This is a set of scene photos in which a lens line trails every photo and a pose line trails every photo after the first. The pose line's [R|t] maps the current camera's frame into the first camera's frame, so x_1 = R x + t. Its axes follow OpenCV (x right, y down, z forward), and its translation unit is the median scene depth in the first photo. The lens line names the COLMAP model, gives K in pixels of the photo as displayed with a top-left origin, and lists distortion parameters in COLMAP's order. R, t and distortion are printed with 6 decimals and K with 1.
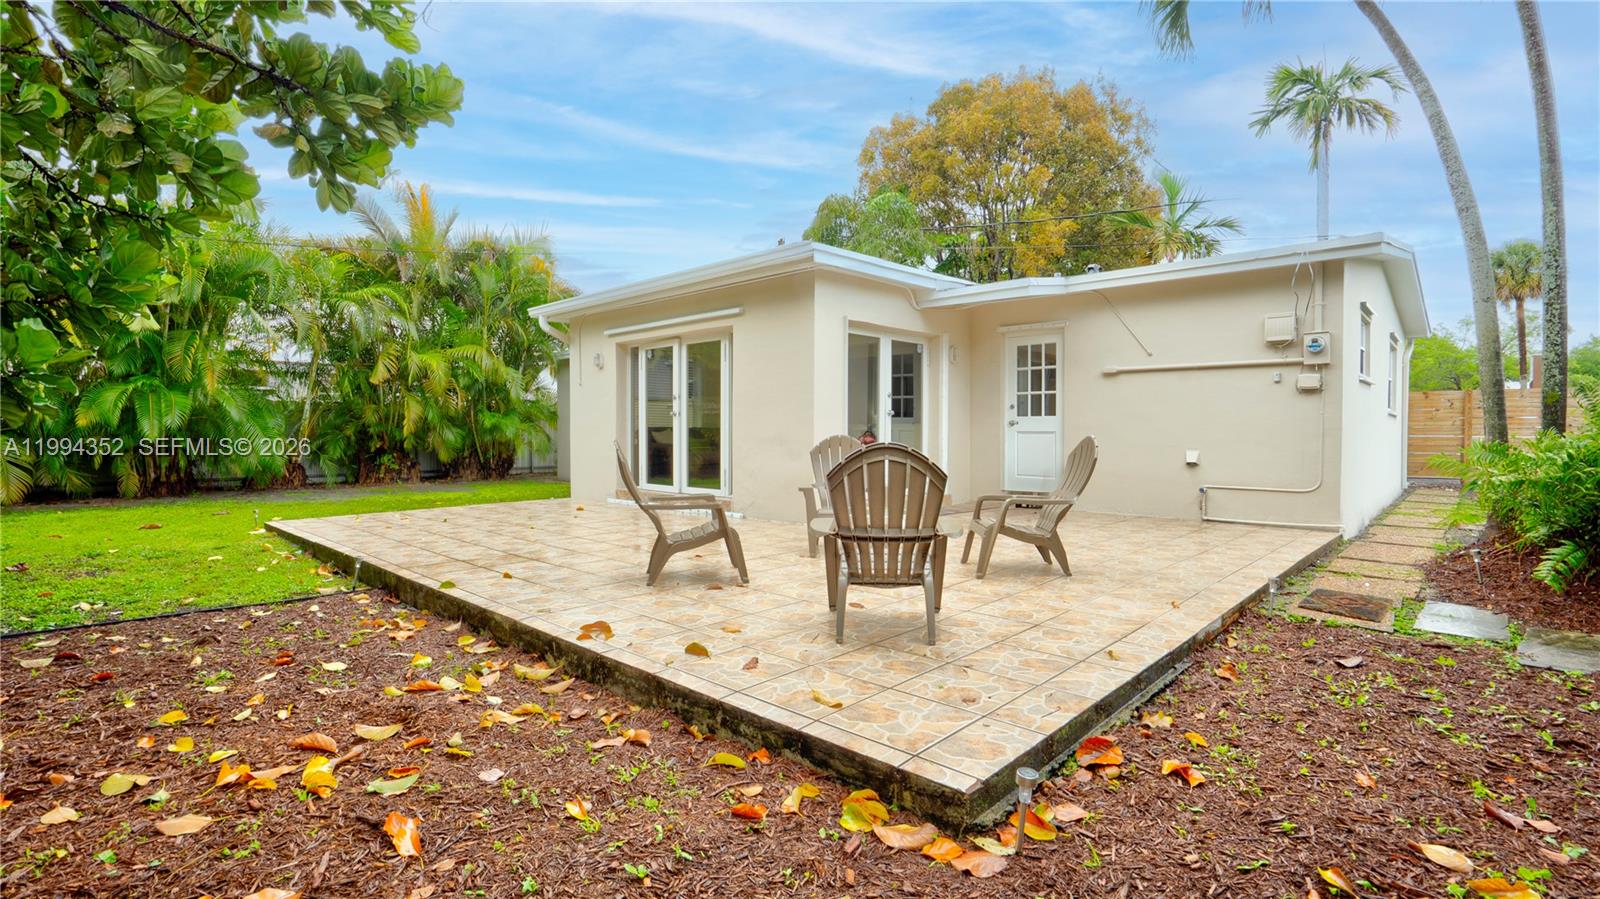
lens RADIAL K [[746.9, 0, 819.3], [0, 746.9, 446.6], [0, 0, 1]] dist [-0.054065, 0.017543]
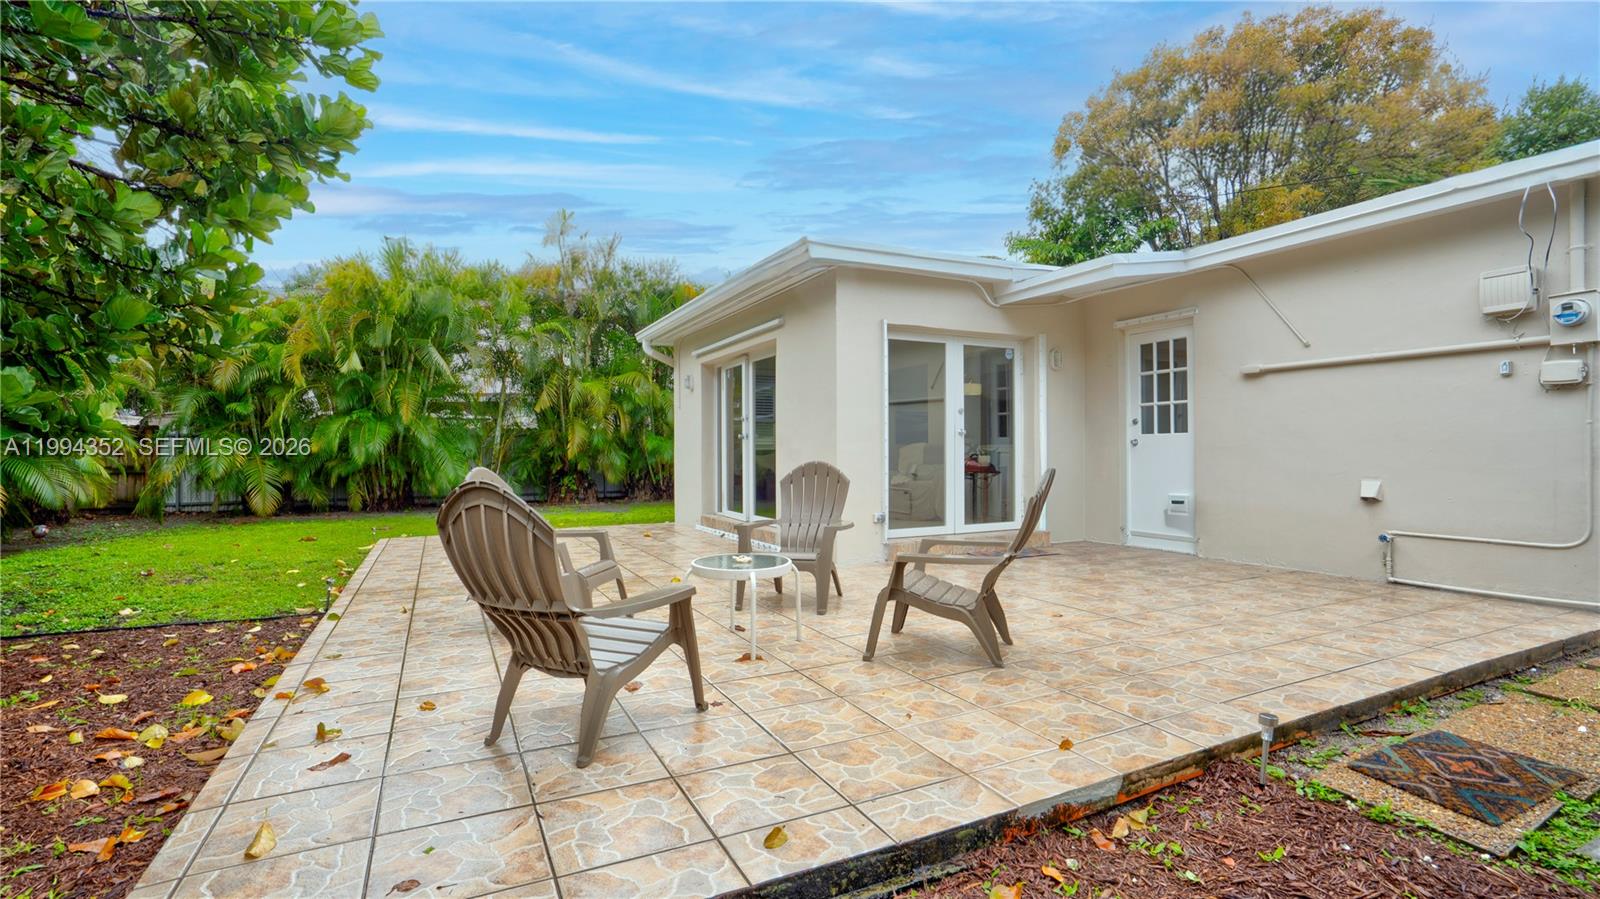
lens RADIAL K [[746.9, 0, 819.3], [0, 746.9, 446.6], [0, 0, 1]] dist [-0.054065, 0.017543]
pose [[0.937199, -0.008532, -0.348690, 0.220397], [-0.000813, 0.999645, -0.026644, -0.006164], [0.348794, 0.025254, 0.936859, 0.153129]]
